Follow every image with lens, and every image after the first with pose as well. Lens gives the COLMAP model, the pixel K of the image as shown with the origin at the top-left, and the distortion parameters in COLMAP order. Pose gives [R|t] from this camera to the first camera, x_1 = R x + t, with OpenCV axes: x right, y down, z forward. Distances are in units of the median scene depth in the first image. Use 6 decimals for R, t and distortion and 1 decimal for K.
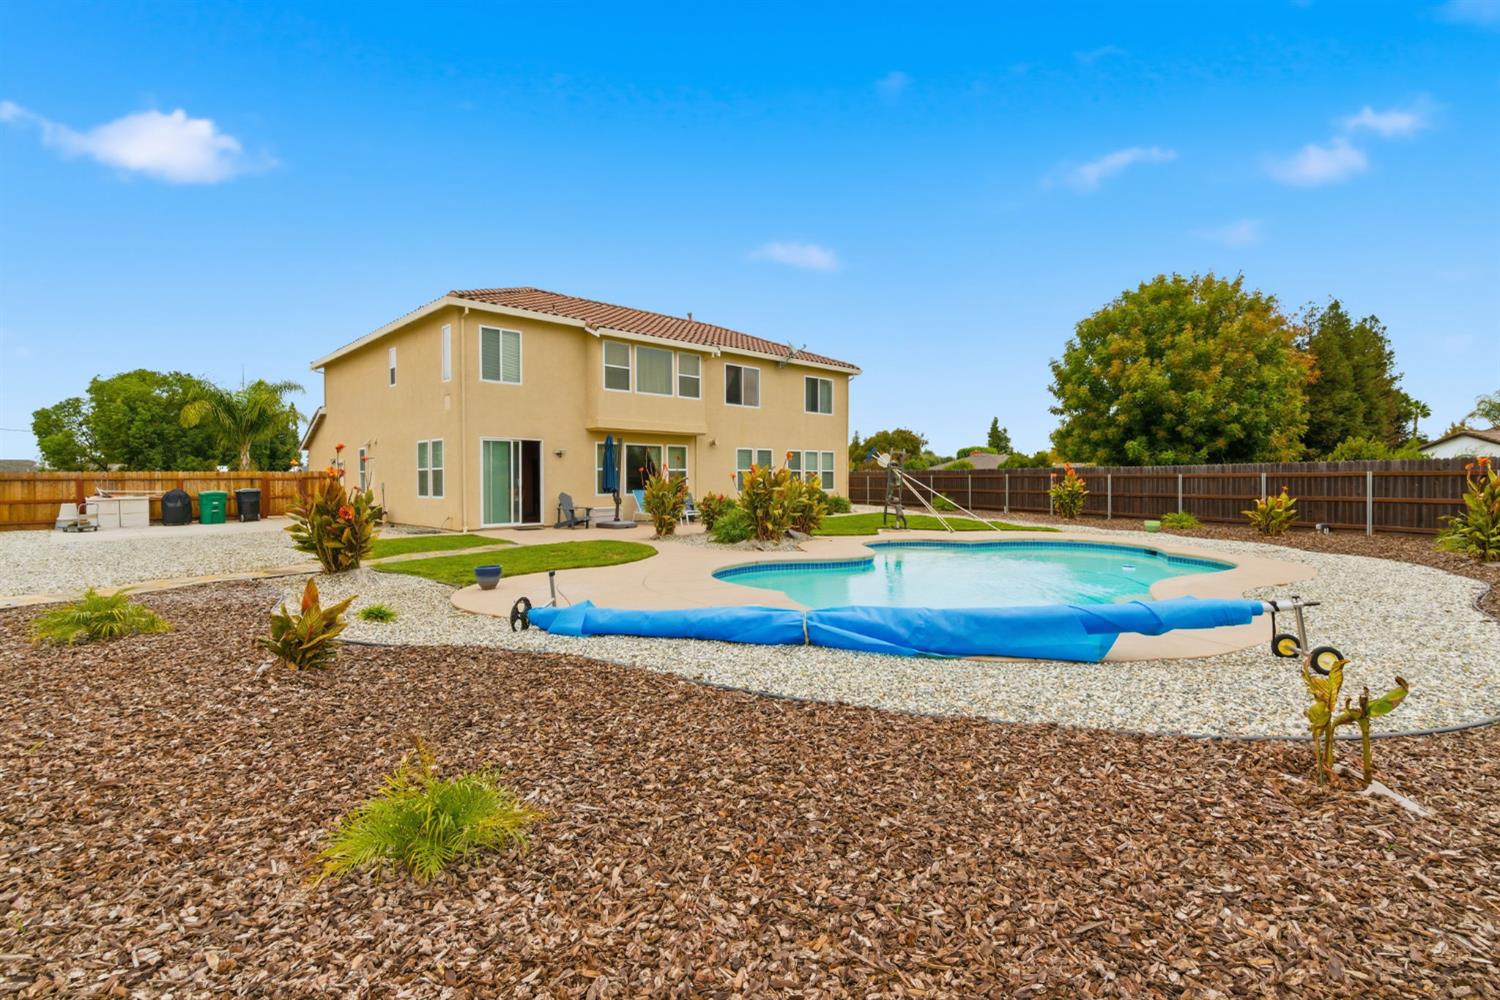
lens RADIAL K [[700.6, 0, 747.7], [0, 700.6, 479.9], [0, 0, 1]] dist [0.012200, -0.007811]
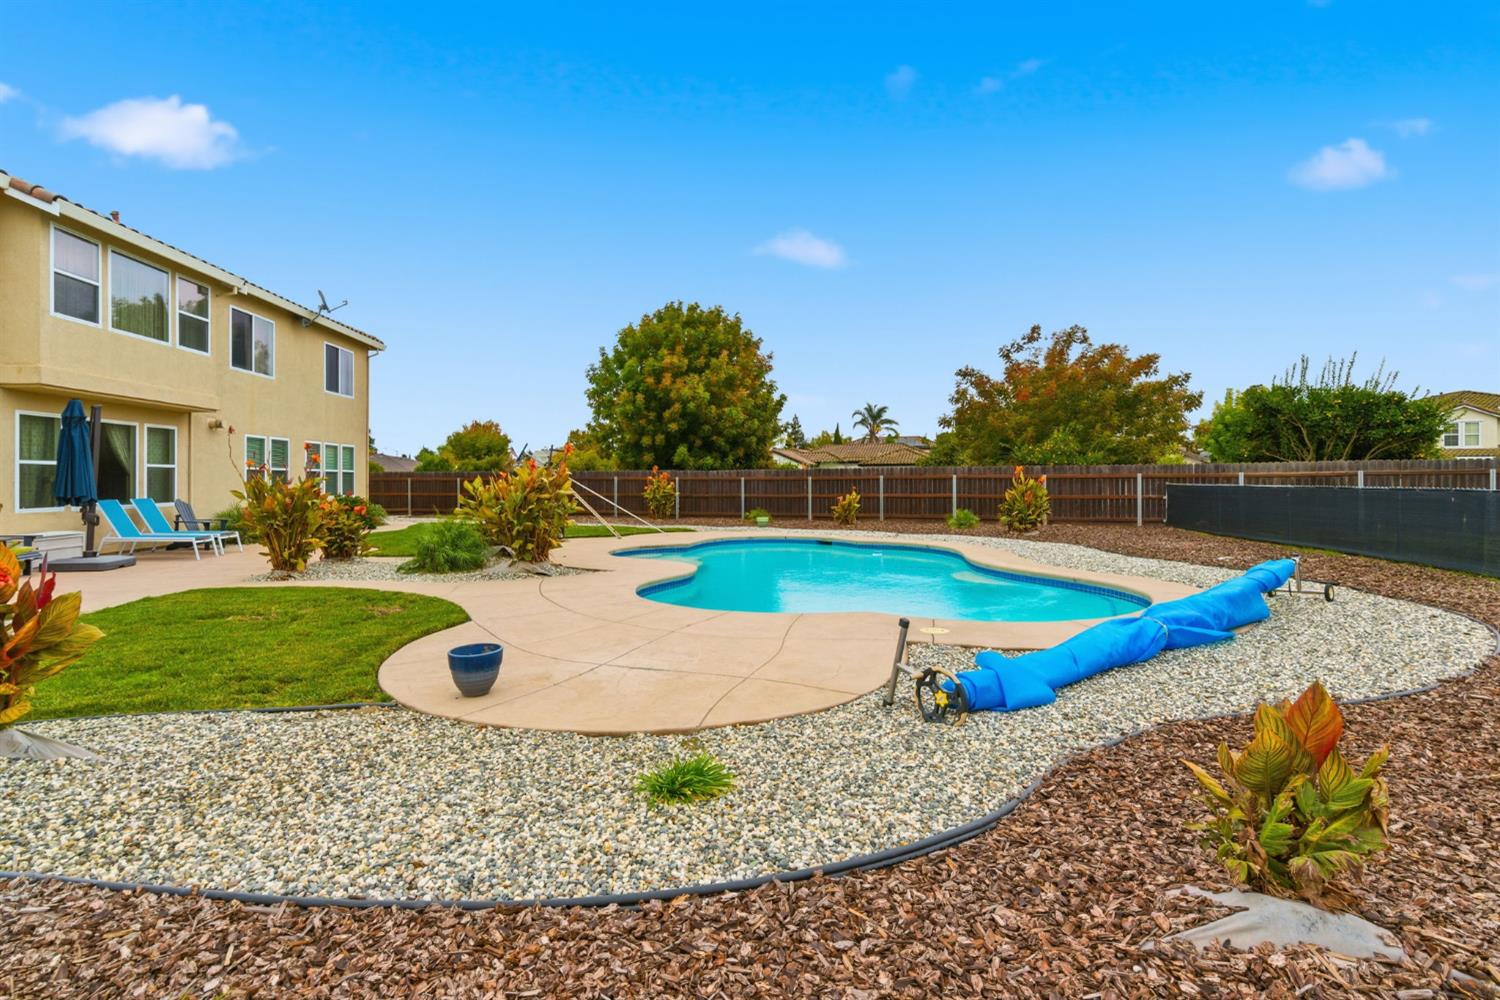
lens RADIAL K [[700.6, 0, 747.7], [0, 700.6, 479.9], [0, 0, 1]] dist [0.012200, -0.007811]
pose [[0.636309, 0.002287, 0.771431, -0.250544], [0.002561, 0.999984, -0.005077, 0.001964], [-0.771430, 0.005206, 0.636293, 0.217926]]
